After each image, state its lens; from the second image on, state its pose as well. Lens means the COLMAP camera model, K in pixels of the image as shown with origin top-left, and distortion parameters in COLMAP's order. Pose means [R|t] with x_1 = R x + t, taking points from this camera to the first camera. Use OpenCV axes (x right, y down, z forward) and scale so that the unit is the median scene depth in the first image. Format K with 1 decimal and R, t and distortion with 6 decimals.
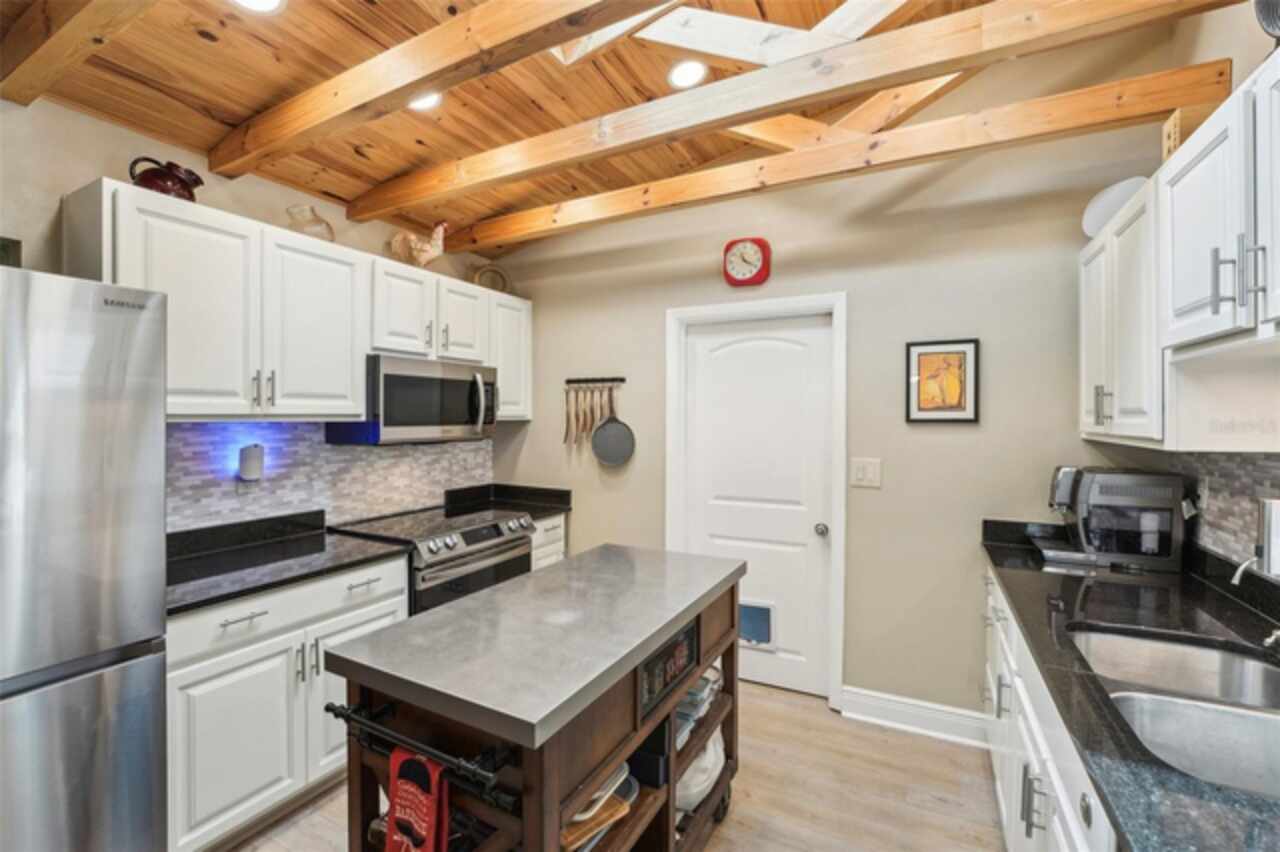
lens RADIAL K [[547.8, 0, 645.2], [0, 547.8, 419.7], [0, 0, 1]] dist [-0.015958, 0.003598]
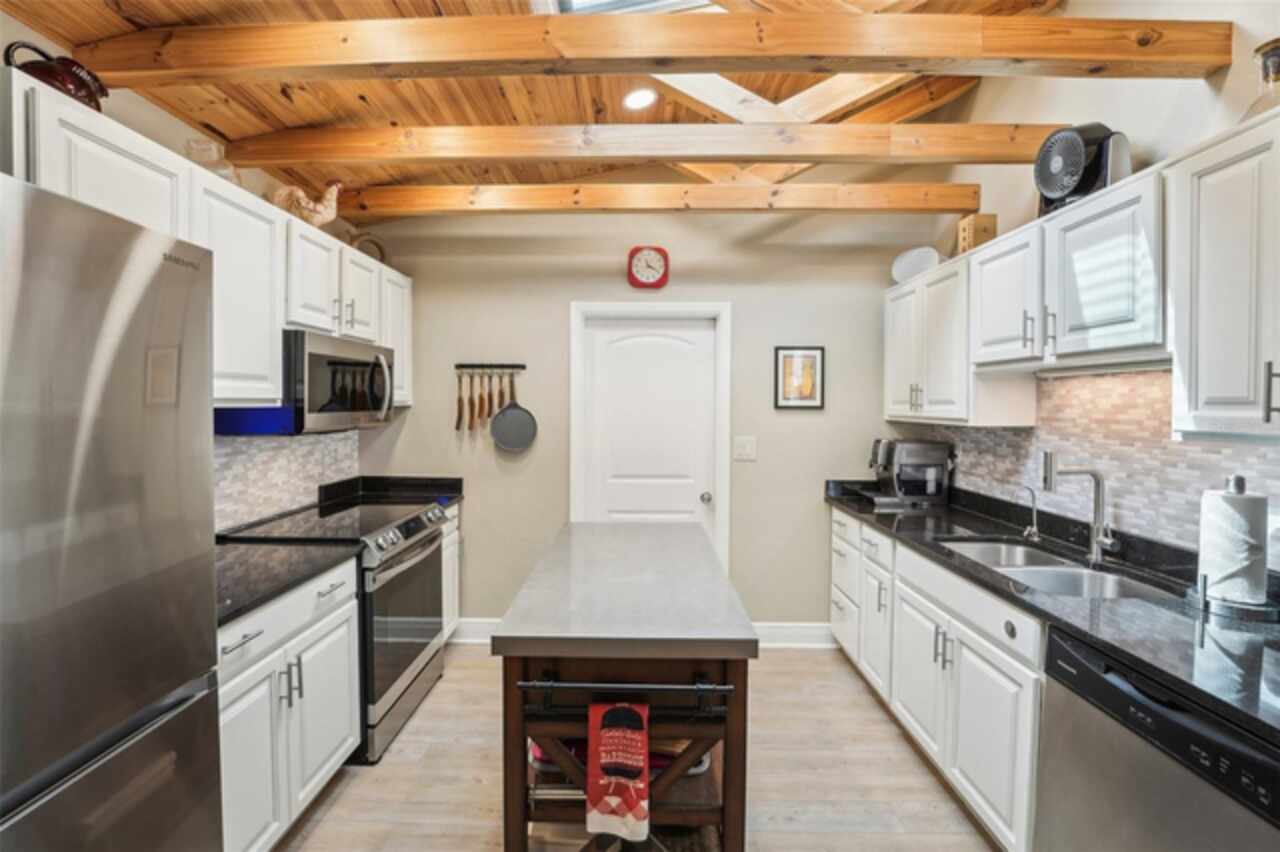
lens RADIAL K [[547.8, 0, 636.9], [0, 547.8, 409.1], [0, 0, 1]] dist [-0.015958, 0.003598]
pose [[0.897402, 0.000578, 0.441213, -0.397537], [-0.003482, 0.999977, 0.005771, -0.000299], [-0.441200, -0.006715, 0.897384, -0.013064]]
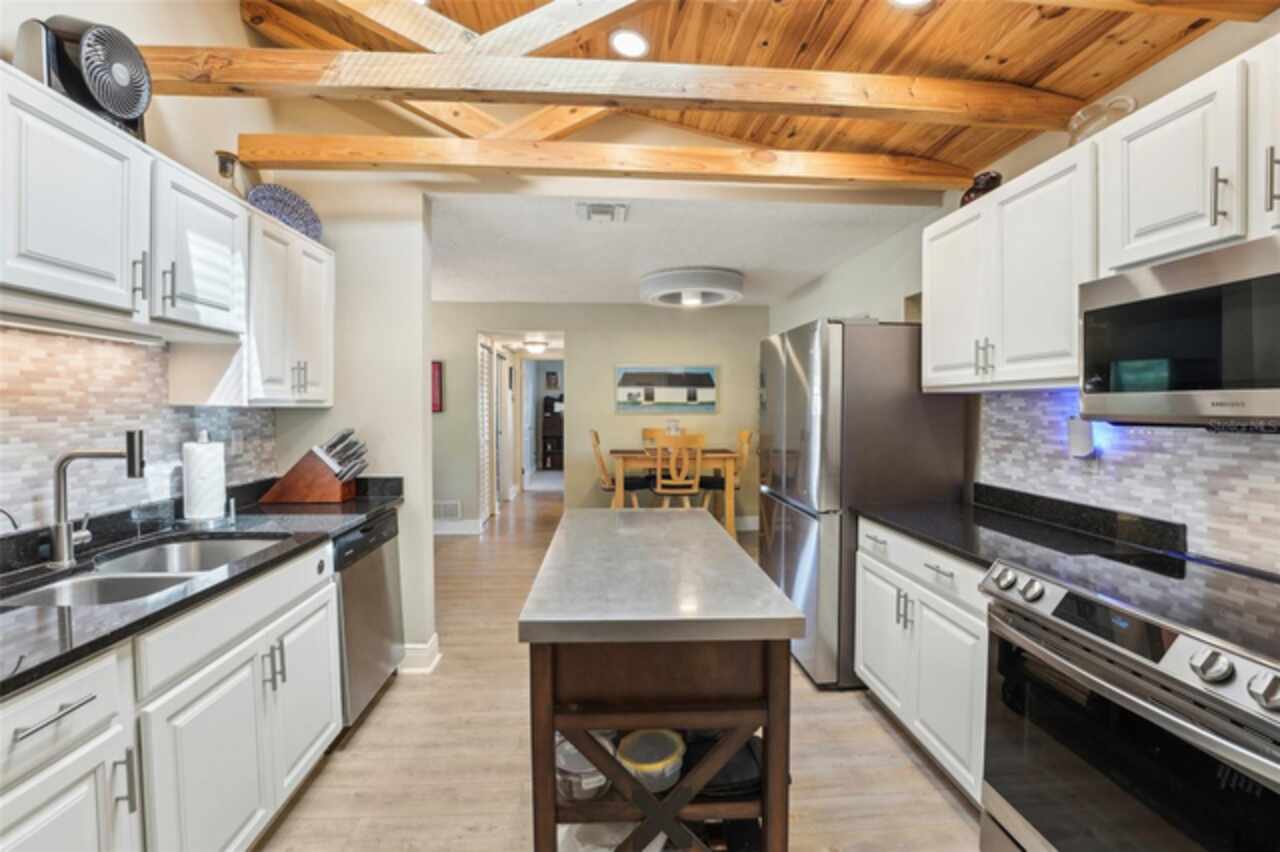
lens RADIAL K [[533.8, 0, 616.3], [0, 533.8, 414.5], [0, 0, 1]] dist [-0.018634, 0.001432]
pose [[-0.877463, 0.002256, -0.479639, 0.301737], [-0.007021, 0.999821, 0.017548, 0.030796], [0.479593, 0.018765, -0.877290, 1.275296]]
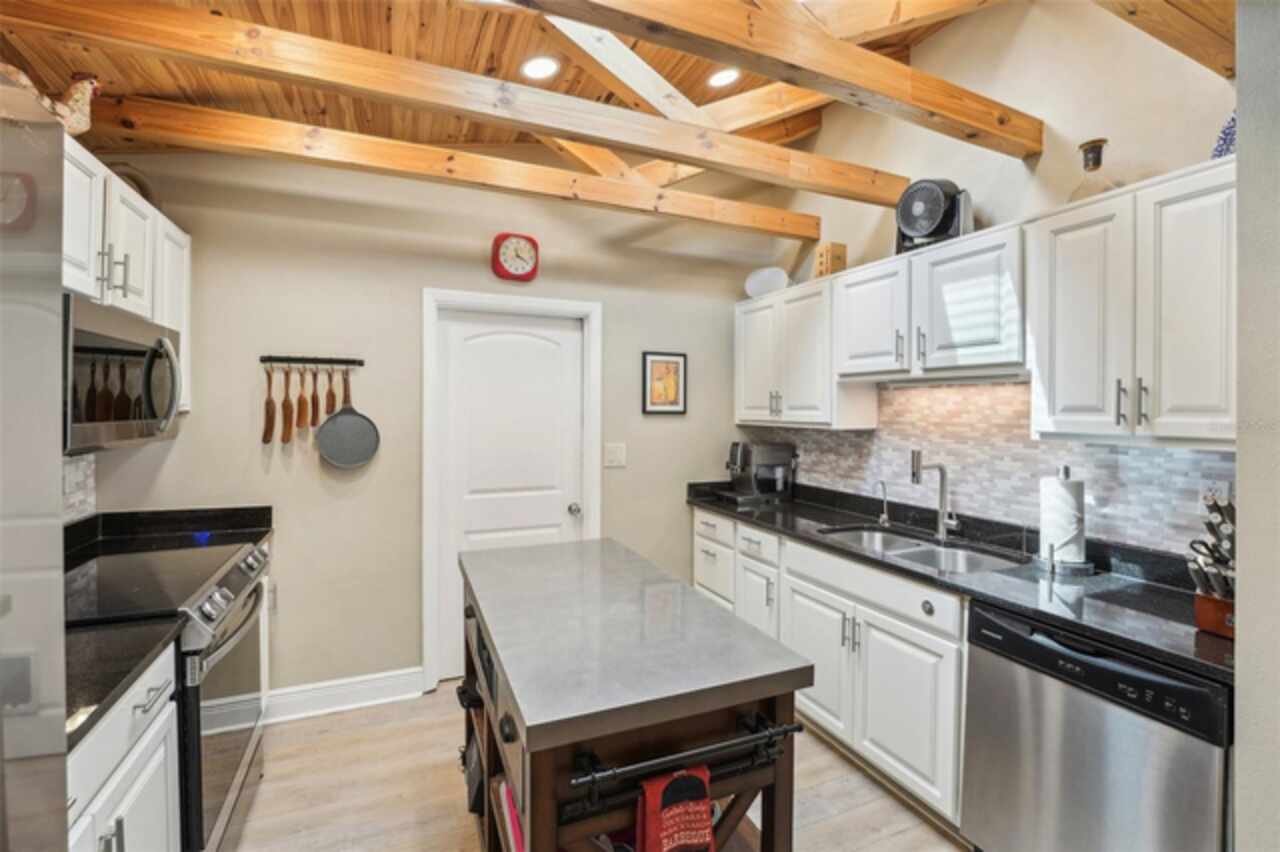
lens RADIAL K [[547.8, 0, 628.8], [0, 547.8, 406.3], [0, 0, 1]] dist [-0.015958, 0.003598]
pose [[0.638711, 0.007905, 0.769406, -0.548750], [-0.004101, 0.999968, -0.006870, -0.003570], [-0.769436, 0.001233, 0.638723, 0.216893]]
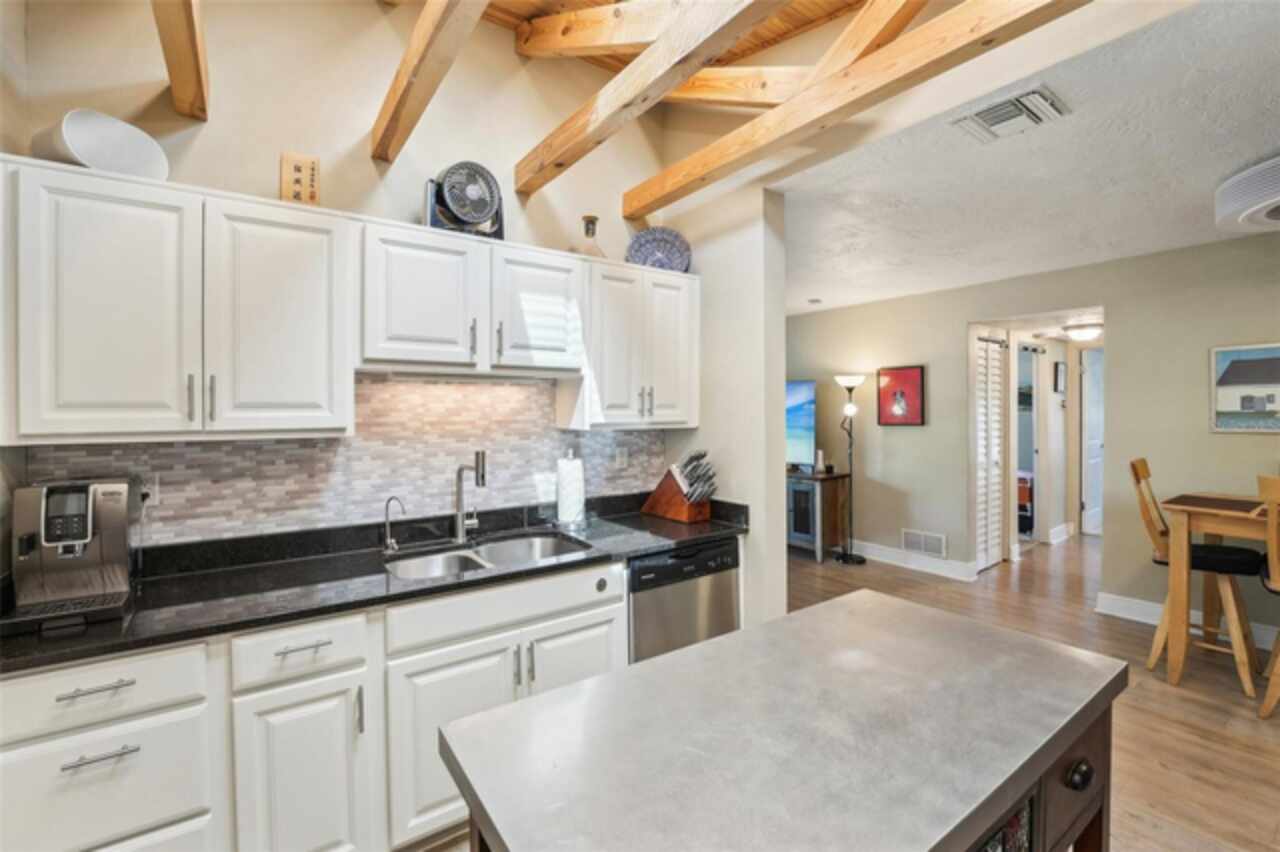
lens RADIAL K [[533.8, 0, 645.0], [0, 533.8, 416.4], [0, 0, 1]] dist [-0.018634, 0.001432]
pose [[-0.883656, 0.001807, 0.468133, -0.139444], [0.008815, 0.999879, 0.012781, -0.000133], [-0.468053, 0.015421, -0.883566, 1.080927]]
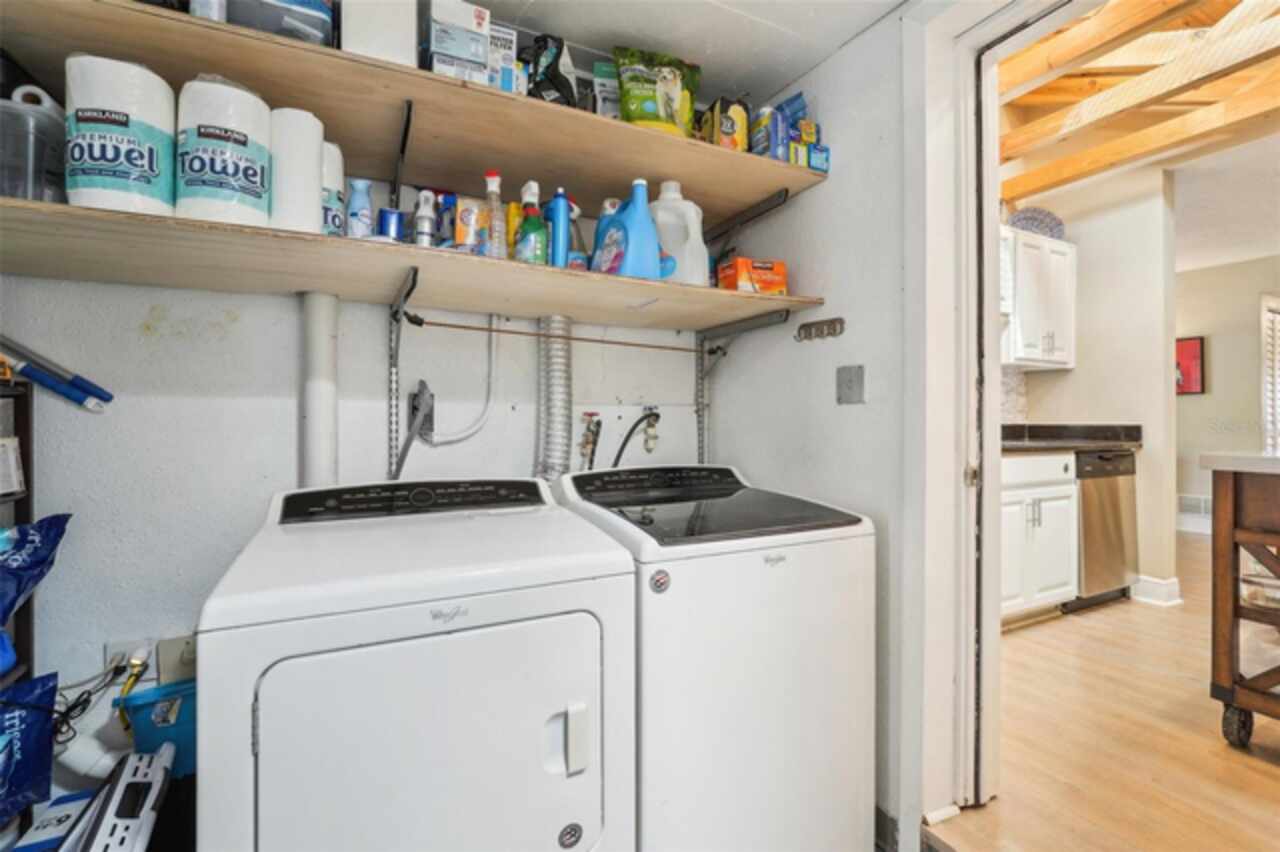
lens RADIAL K [[547.8, 0, 657.6], [0, 547.8, 419.8], [0, 0, 1]] dist [-0.015958, 0.003598]
pose [[-0.805012, -0.005018, 0.593237, 0.322946], [-0.005558, 0.999984, 0.000917, 0.175824], [-0.593232, -0.002559, -0.805027, 1.800000]]
